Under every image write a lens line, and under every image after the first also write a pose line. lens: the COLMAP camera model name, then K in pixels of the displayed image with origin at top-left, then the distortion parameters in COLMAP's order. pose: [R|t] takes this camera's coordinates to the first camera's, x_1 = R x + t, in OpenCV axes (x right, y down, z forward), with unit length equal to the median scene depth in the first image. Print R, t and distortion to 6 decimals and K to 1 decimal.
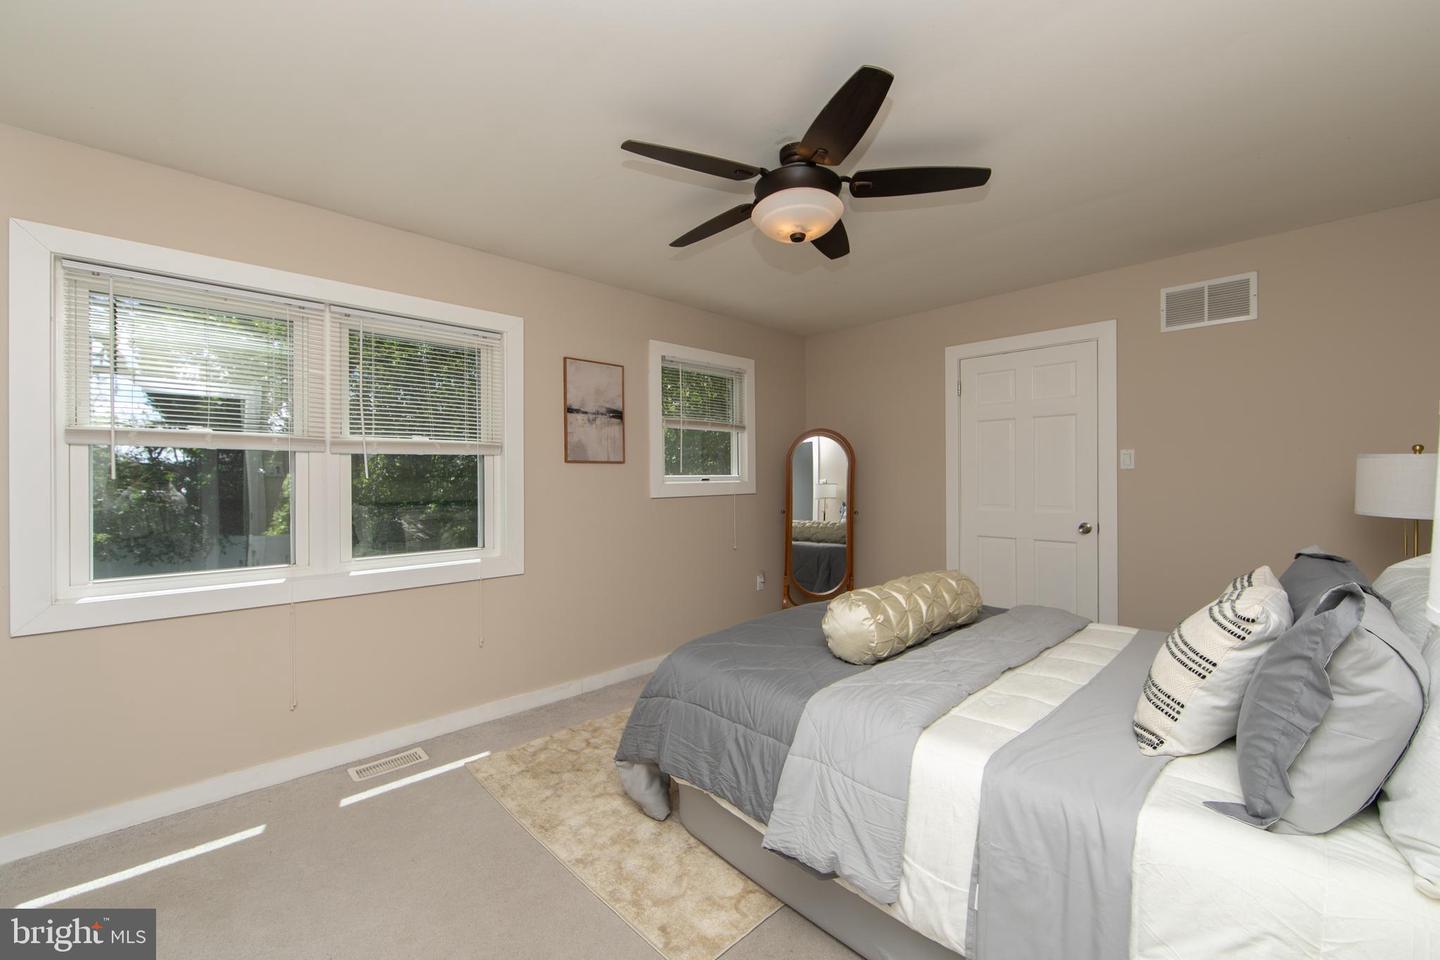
lens RADIAL K [[559.2, 0, 720.0], [0, 559.2, 480.0], [0, 0, 1]] dist [0.000071, 0.000007]
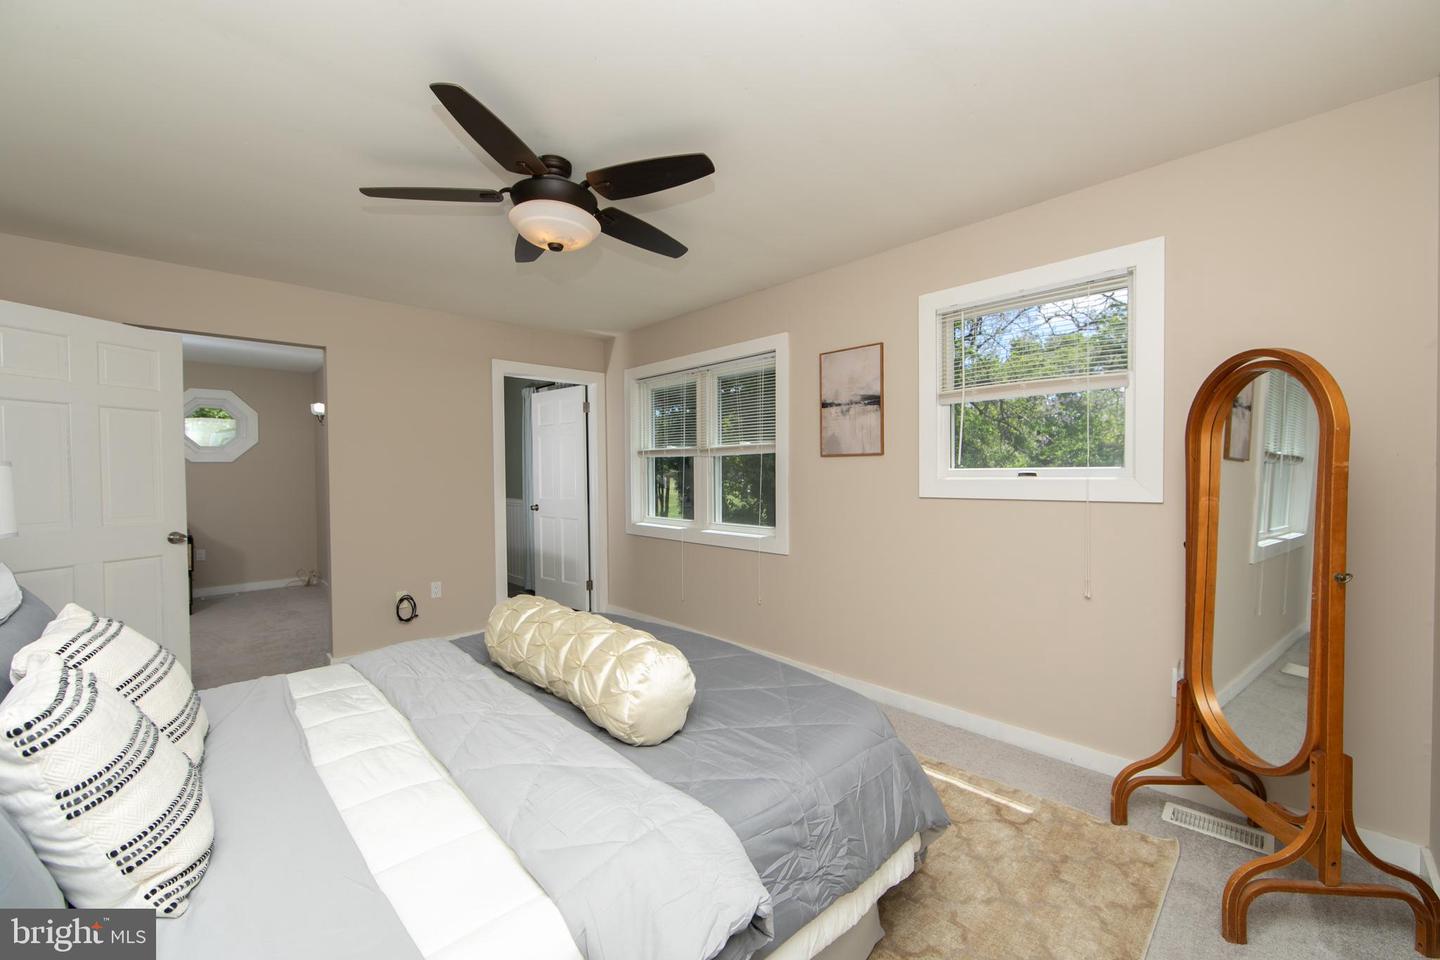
lens RADIAL K [[579.3, 0, 720.0], [0, 579.3, 480.0], [0, 0, 1]] dist [0.000046, 0.000005]
pose [[-0.007220, 0.015588, -0.999852, 0.767191], [-0.004347, 0.999869, 0.015620, -0.004159], [0.999964, 0.004459, -0.007152, 0.796272]]
